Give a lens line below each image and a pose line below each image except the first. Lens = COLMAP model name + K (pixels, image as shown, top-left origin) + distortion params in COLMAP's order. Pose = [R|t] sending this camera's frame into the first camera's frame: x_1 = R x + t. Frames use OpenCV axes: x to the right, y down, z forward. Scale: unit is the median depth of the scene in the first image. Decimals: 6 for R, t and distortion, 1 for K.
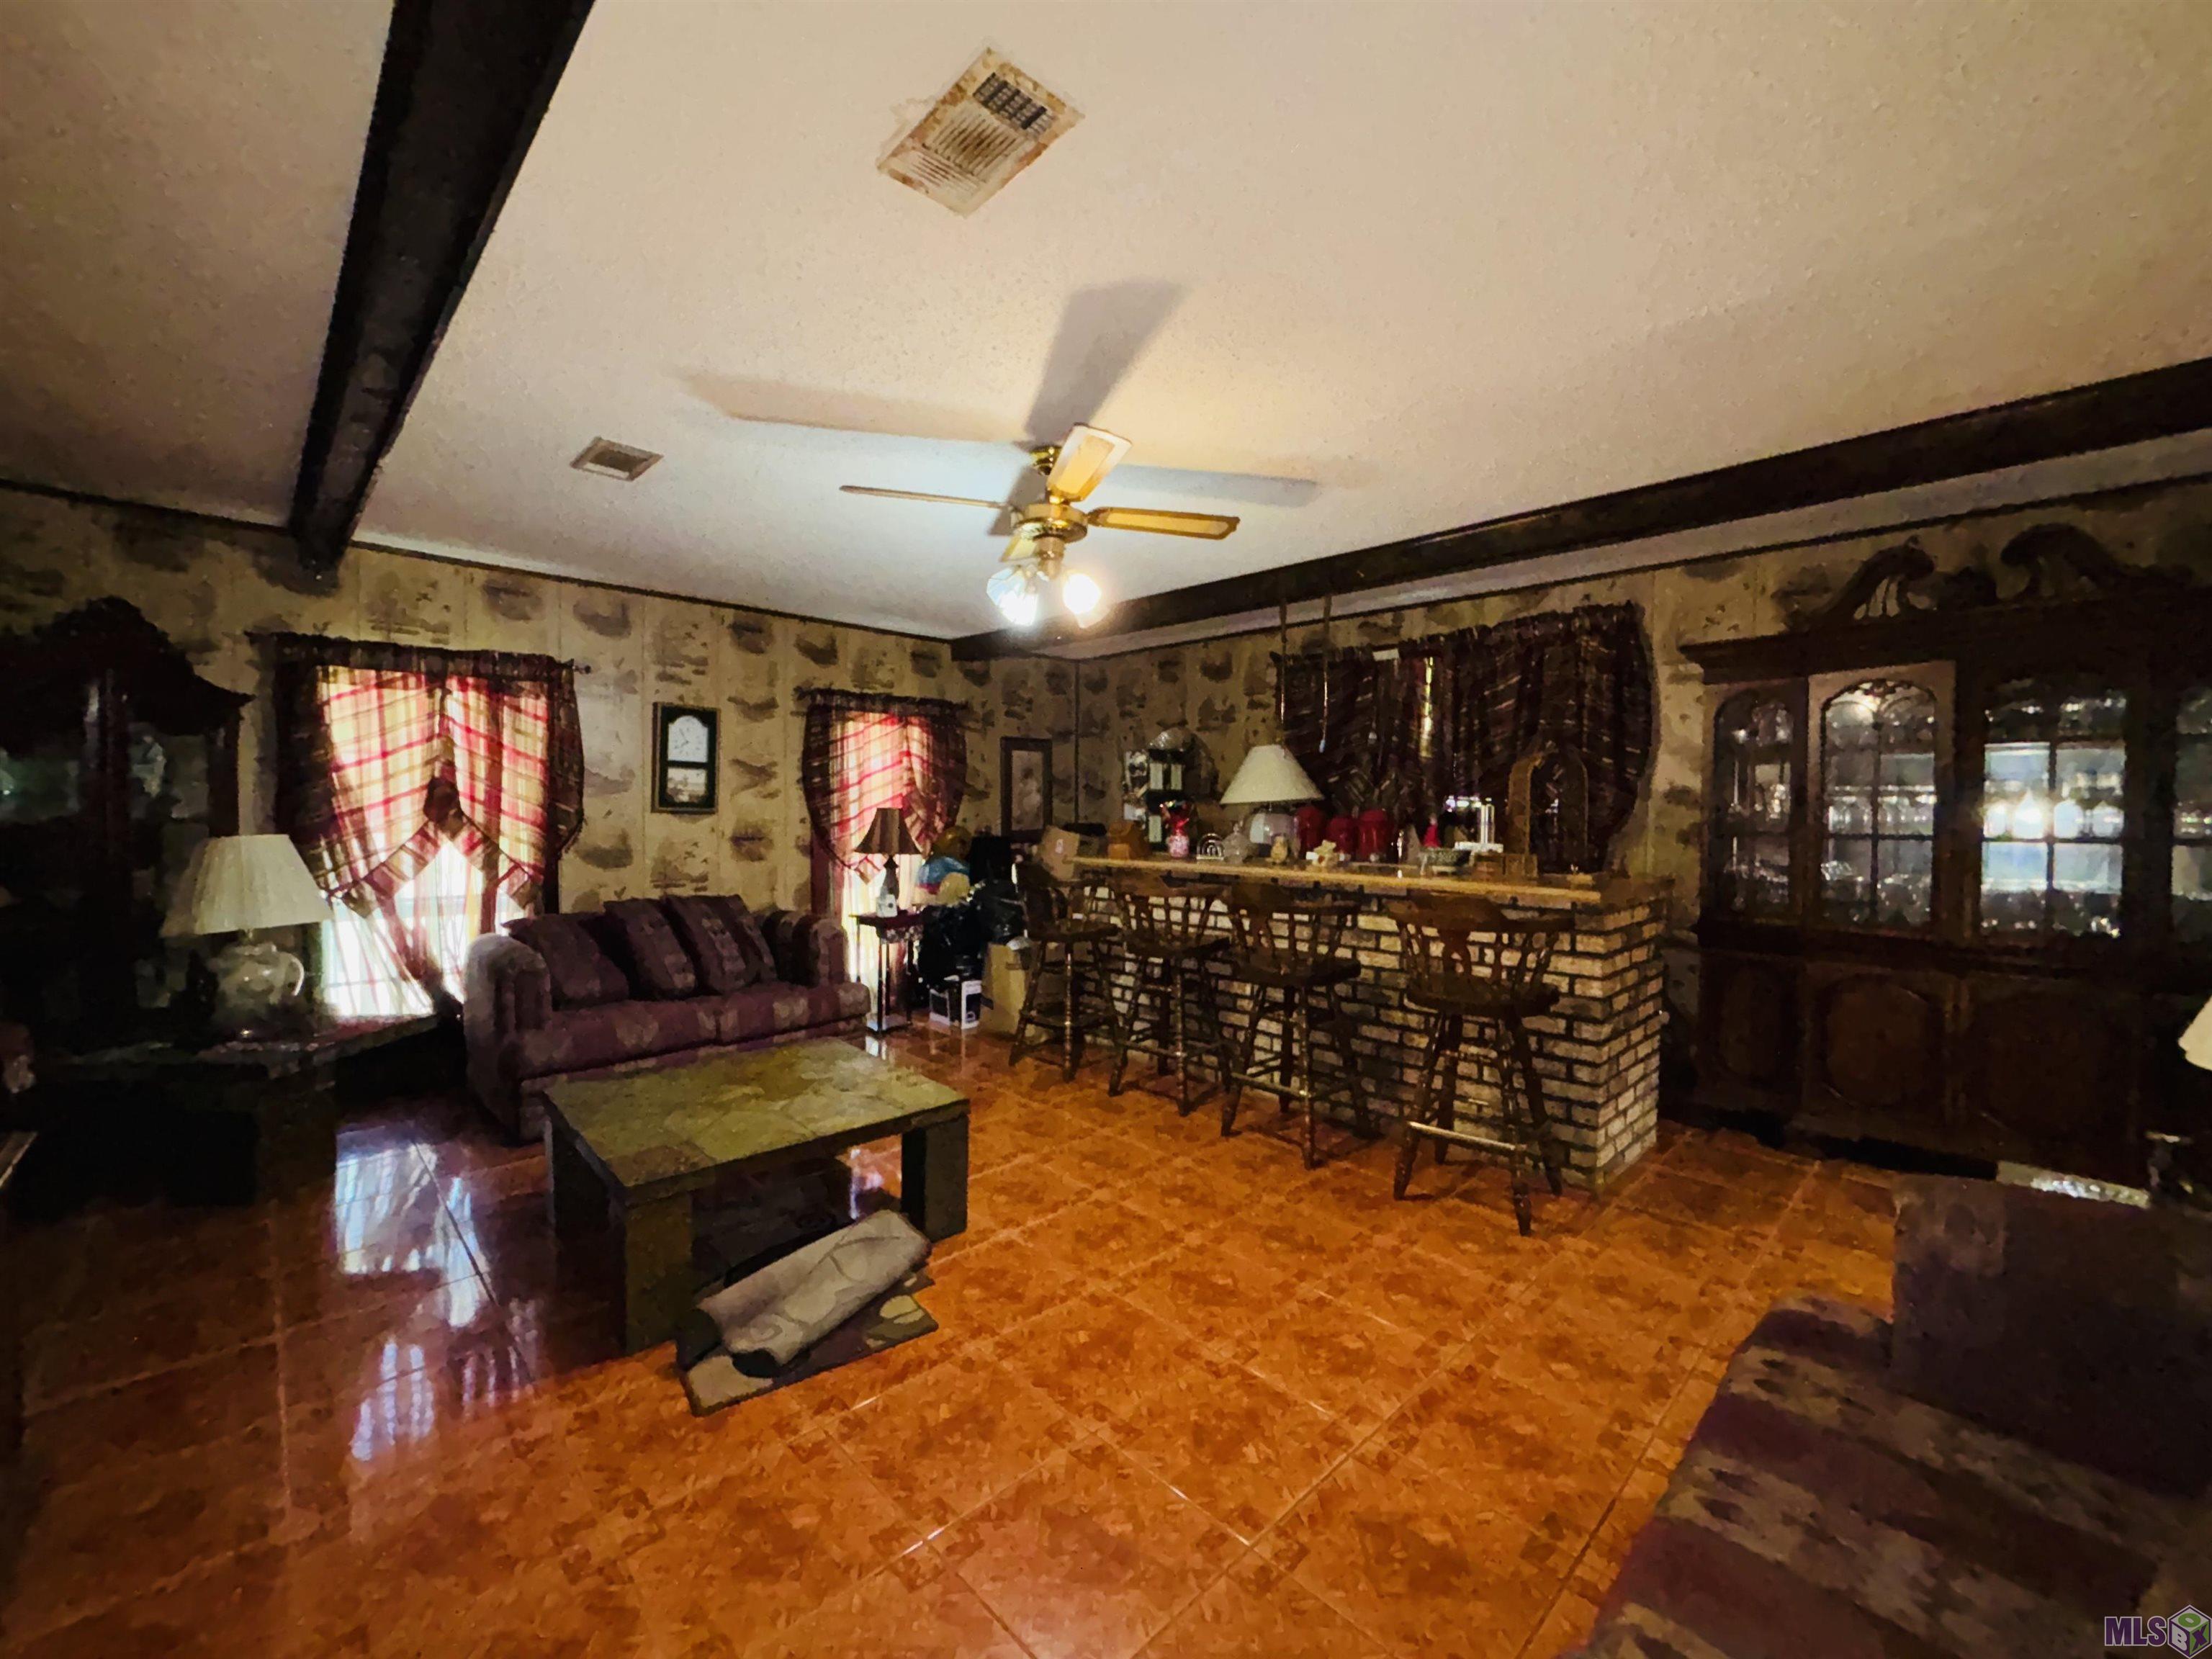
lens RADIAL K [[894.7, 0, 1101.8], [0, 894.7, 831.4], [0, 0, 1]] dist [0.001710, -0.000867]
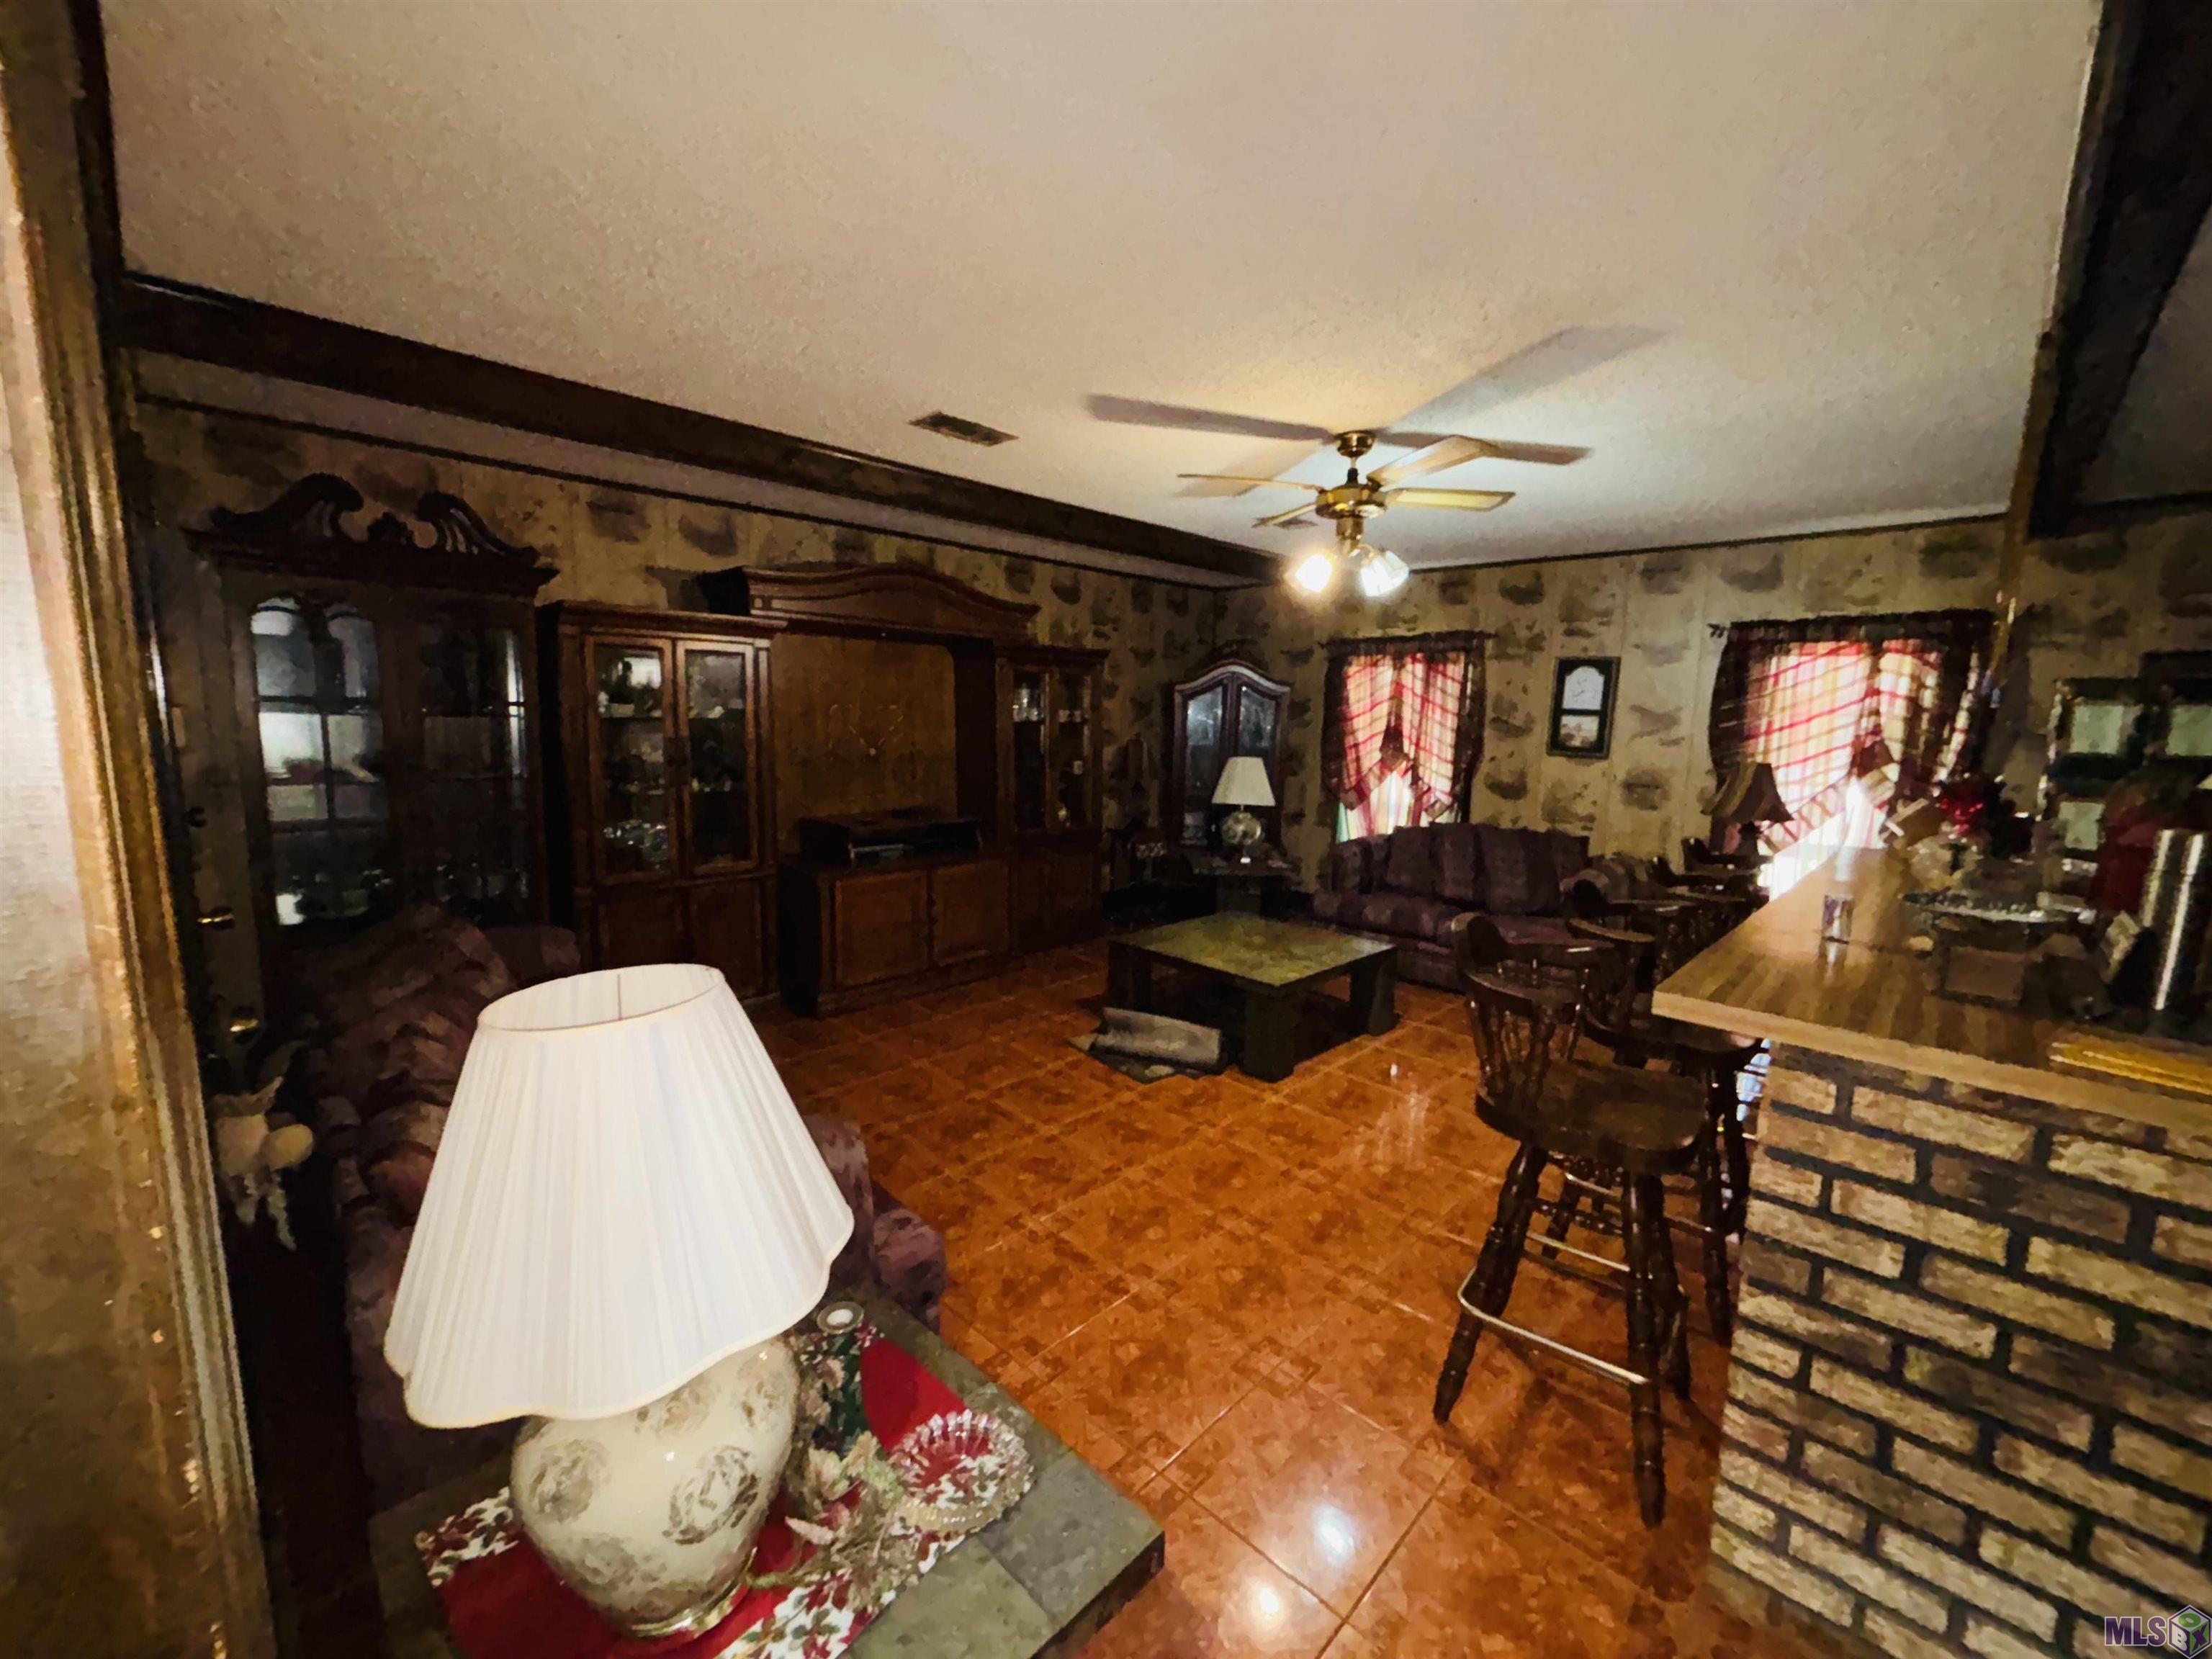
lens RADIAL K [[894.7, 0, 1101.8], [0, 894.7, 831.4], [0, 0, 1]] dist [0.001710, -0.000867]
pose [[0.023592, 0.131236, -0.991070, 0.743864], [-0.047141, 0.990390, 0.130024, -0.054235], [0.998610, 0.043653, 0.029552, 0.474443]]
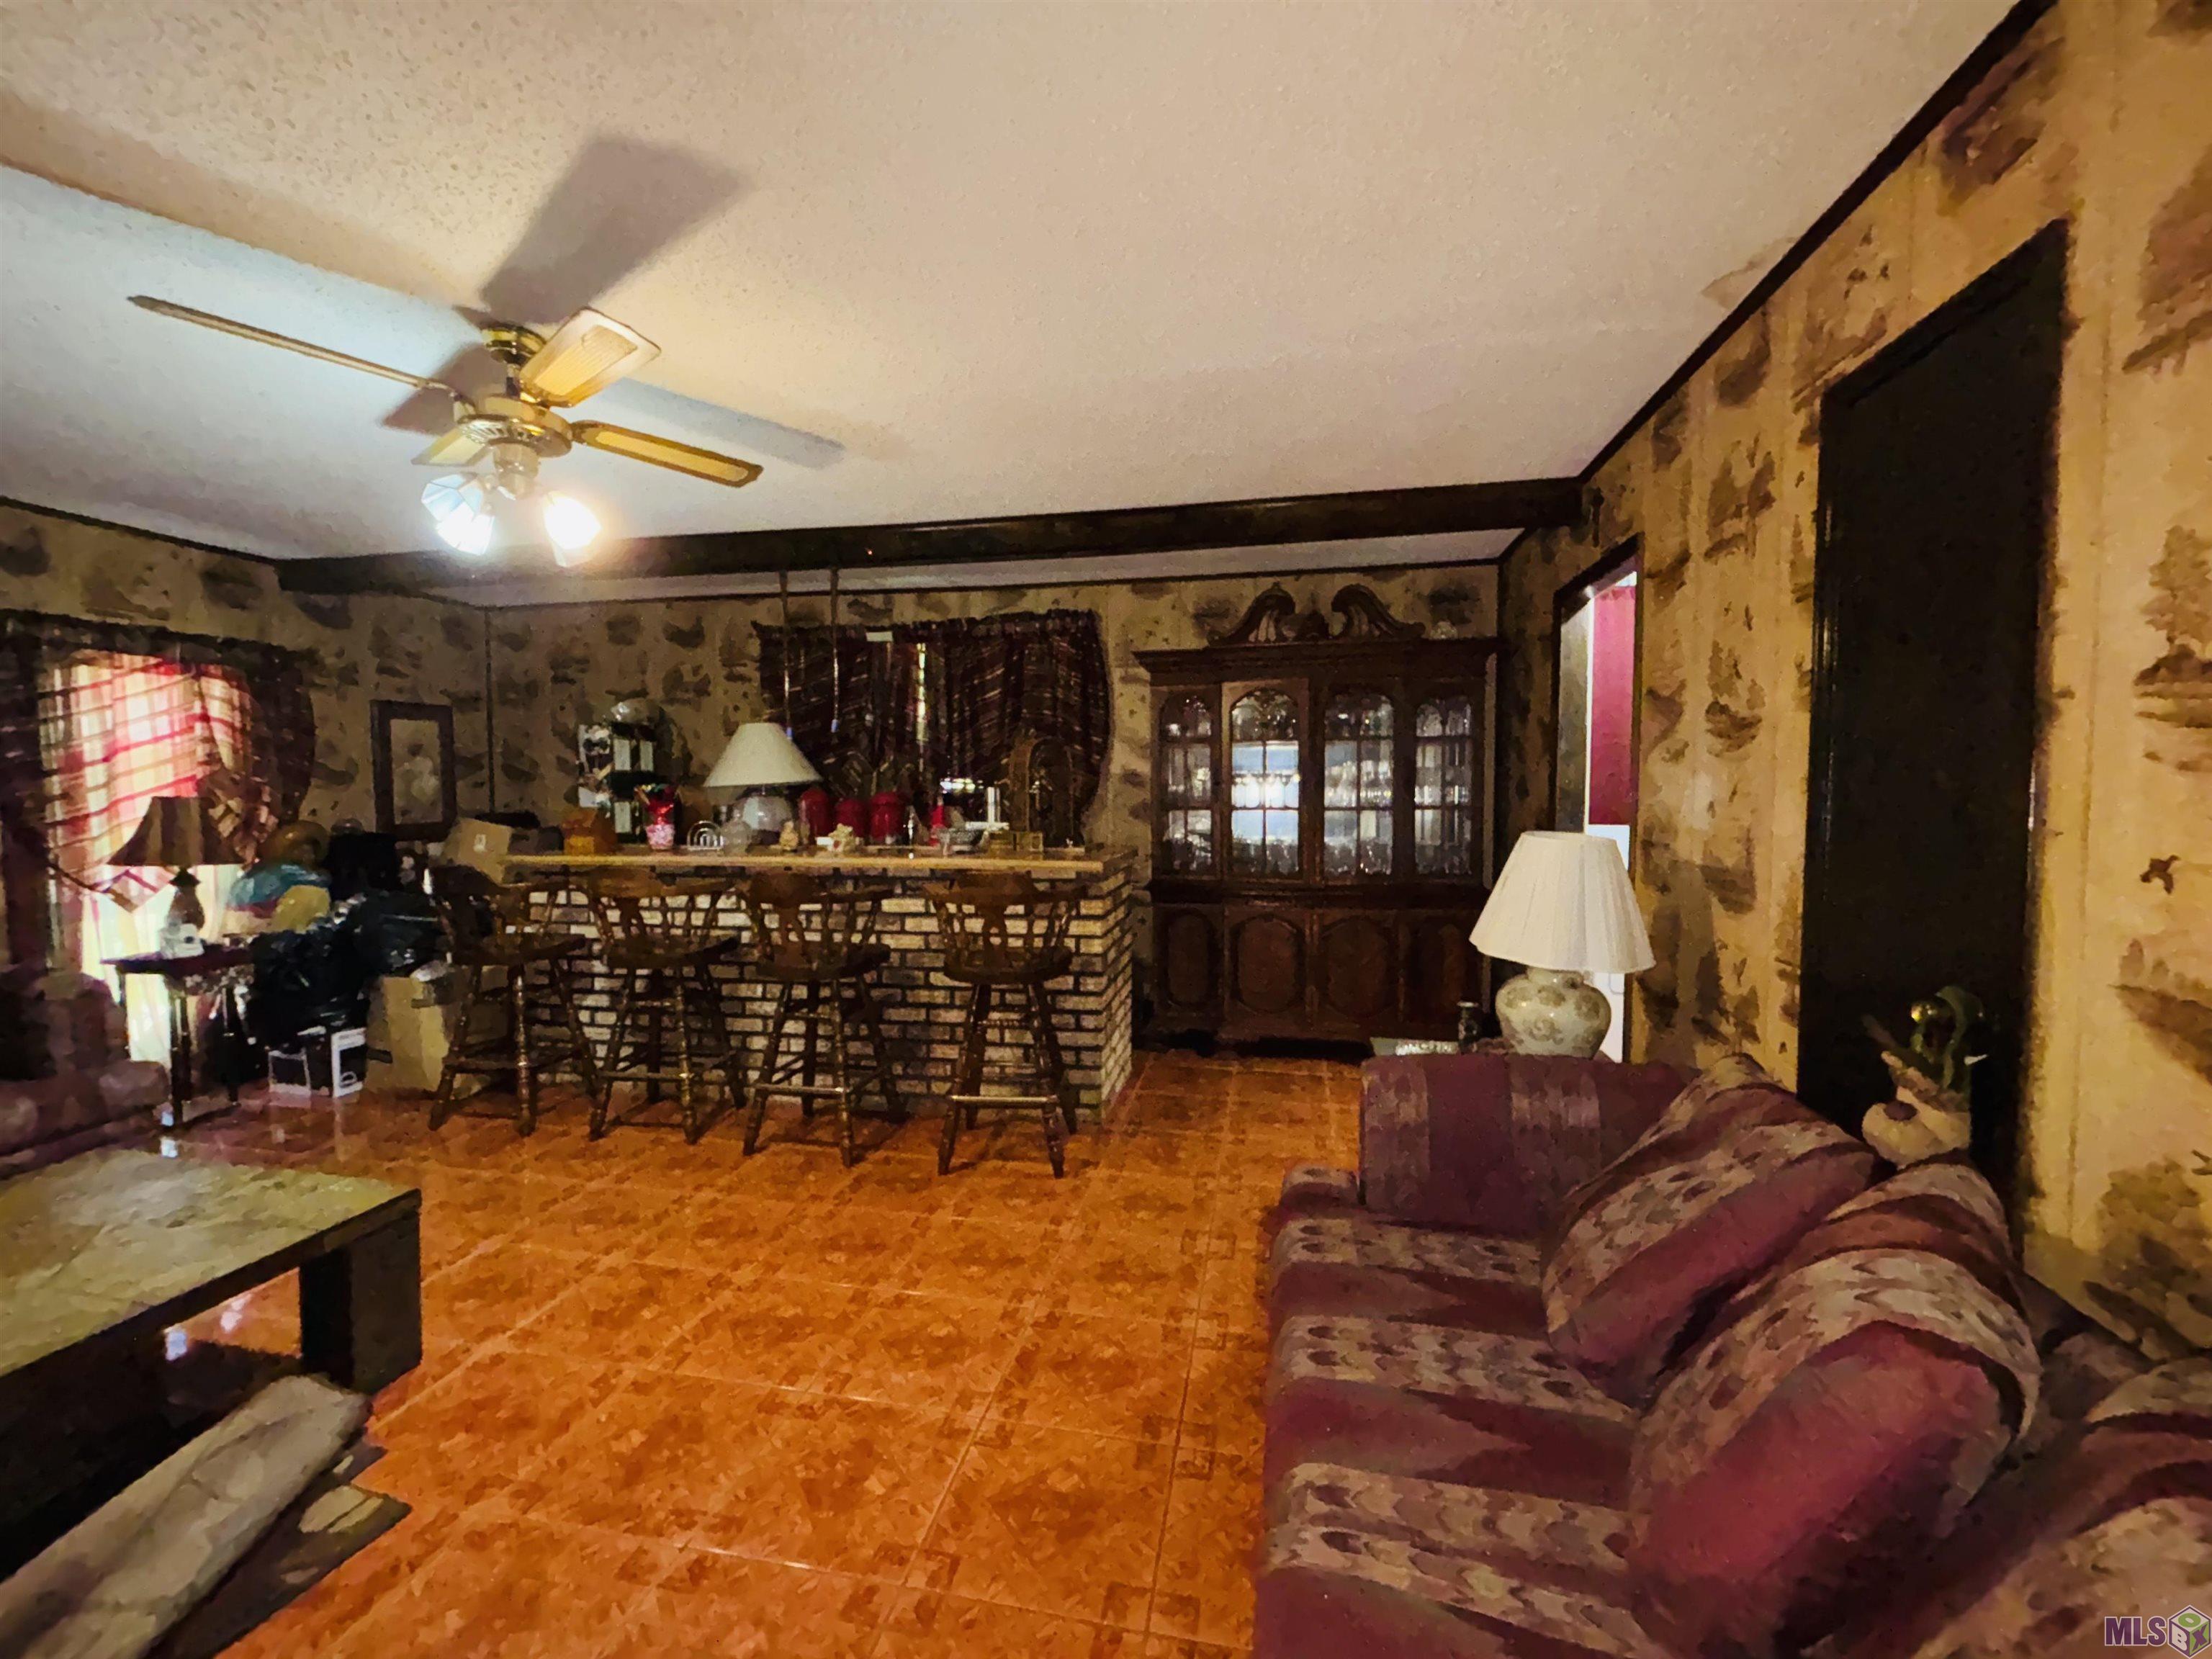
lens RADIAL K [[894.7, 0, 1101.8], [0, 894.7, 831.4], [0, 0, 1]] dist [0.001710, -0.000867]
pose [[0.815909, -0.035700, 0.577077, -0.070278], [0.024719, 0.999333, 0.026873, -0.001326], [-0.577651, -0.007661, 0.816248, 0.048323]]
